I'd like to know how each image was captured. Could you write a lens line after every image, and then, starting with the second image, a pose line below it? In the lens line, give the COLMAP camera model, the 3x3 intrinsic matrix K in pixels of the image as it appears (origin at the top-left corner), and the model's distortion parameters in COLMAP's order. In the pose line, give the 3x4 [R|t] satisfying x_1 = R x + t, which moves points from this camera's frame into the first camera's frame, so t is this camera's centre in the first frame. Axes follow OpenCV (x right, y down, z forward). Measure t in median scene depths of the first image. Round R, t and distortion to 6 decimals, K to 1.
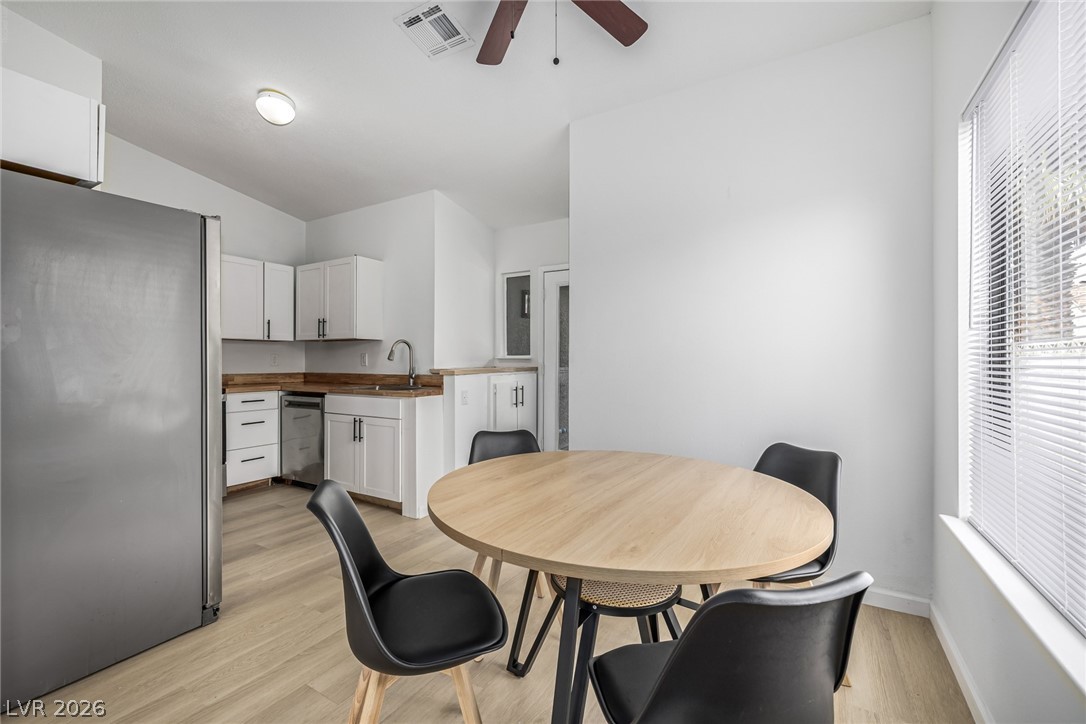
lens RADIAL K [[463.4, 0, 535.7], [0, 463.4, 359.4], [0, 0, 1]] dist [0.003773, -0.001637]
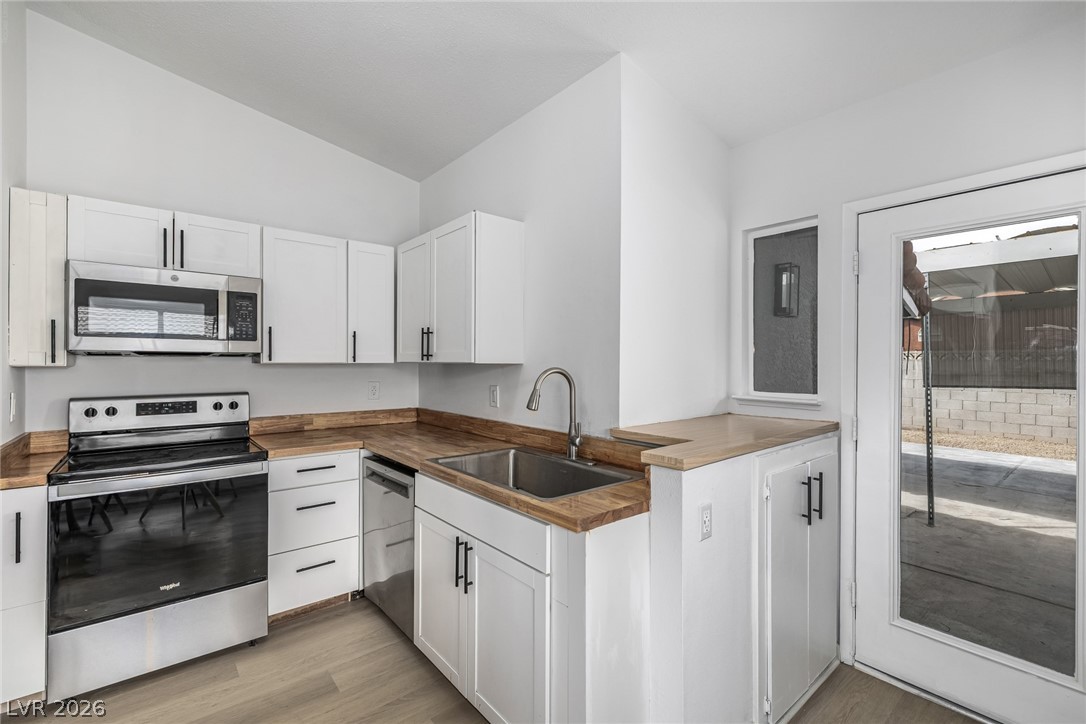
lens RADIAL K [[463.4, 0, 531.2], [0, 463.4, 364.3], [0, 0, 1]] dist [0.003773, -0.001637]
pose [[0.940355, 0.005535, -0.340151, -0.134722], [-0.003241, 0.999968, 0.007312, -0.046192], [0.340180, -0.005774, 0.940343, 0.491268]]
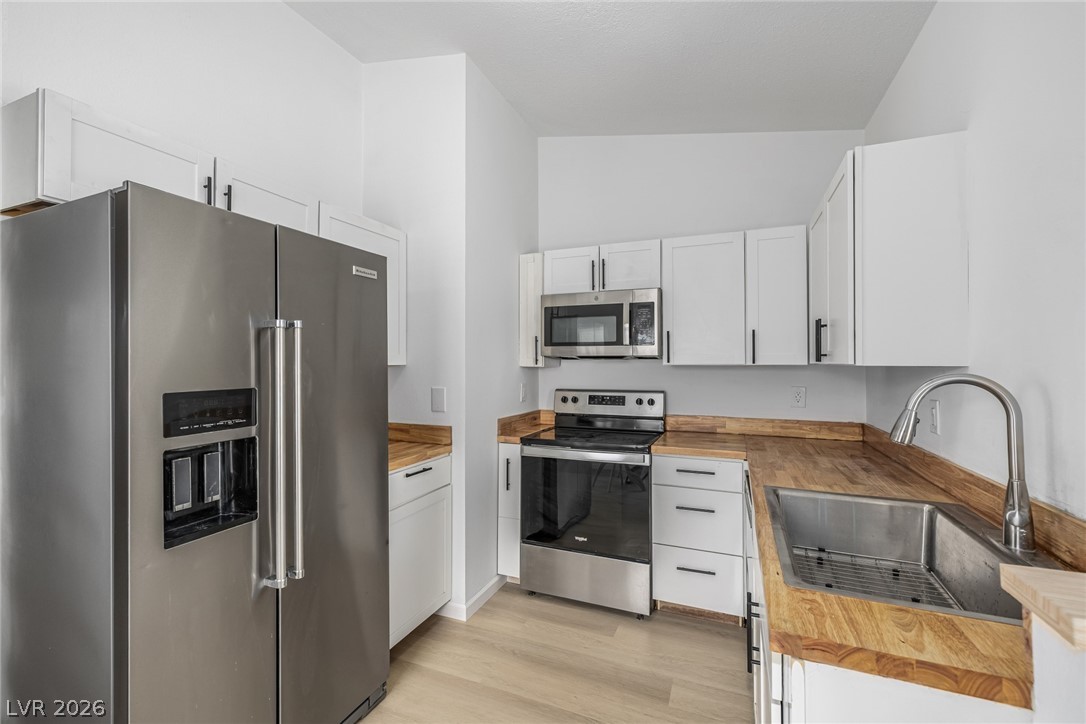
lens RADIAL K [[463.4, 0, 531.3], [0, 463.4, 358.7], [0, 0, 1]] dist [0.003773, -0.001637]
pose [[0.145342, -0.007326, -0.989354, -0.051942], [0.003253, 0.999971, -0.006927, -0.046799], [0.989376, -0.002211, 0.145362, 0.649702]]
